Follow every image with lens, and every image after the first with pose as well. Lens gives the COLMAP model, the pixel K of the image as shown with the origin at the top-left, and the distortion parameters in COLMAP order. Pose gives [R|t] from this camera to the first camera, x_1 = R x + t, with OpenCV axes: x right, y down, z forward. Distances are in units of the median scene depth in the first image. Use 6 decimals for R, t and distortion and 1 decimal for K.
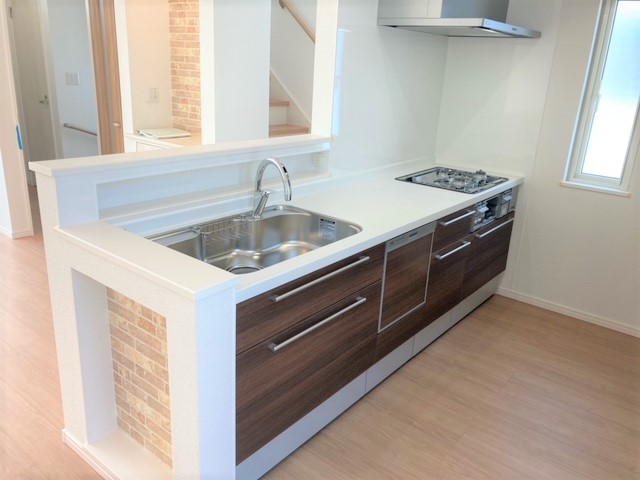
lens RADIAL K [[528.4, 0, 320.1], [0, 528.4, 239.6], [0, 0, 1]] dist [0.022569, -0.013436]
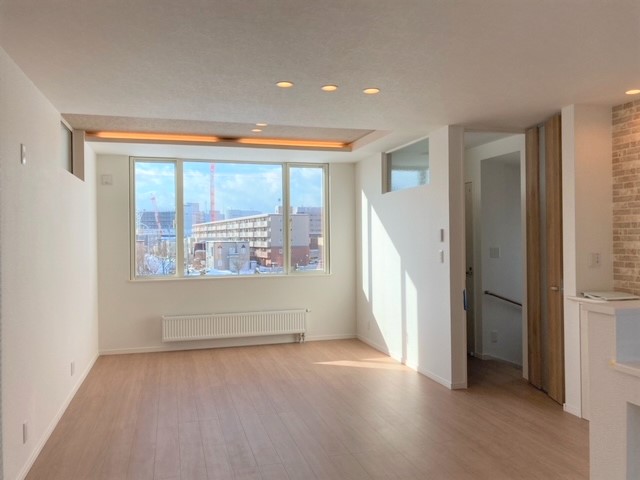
lens RADIAL K [[528.4, 0, 323.4], [0, 528.4, 237.4], [0, 0, 1]] dist [0.022569, -0.013436]
pose [[0.816183, -0.057705, -0.574904, -0.147966], [-0.136409, 0.947630, -0.288773, 0.057419], [0.561460, 0.314114, 0.765568, -0.107049]]
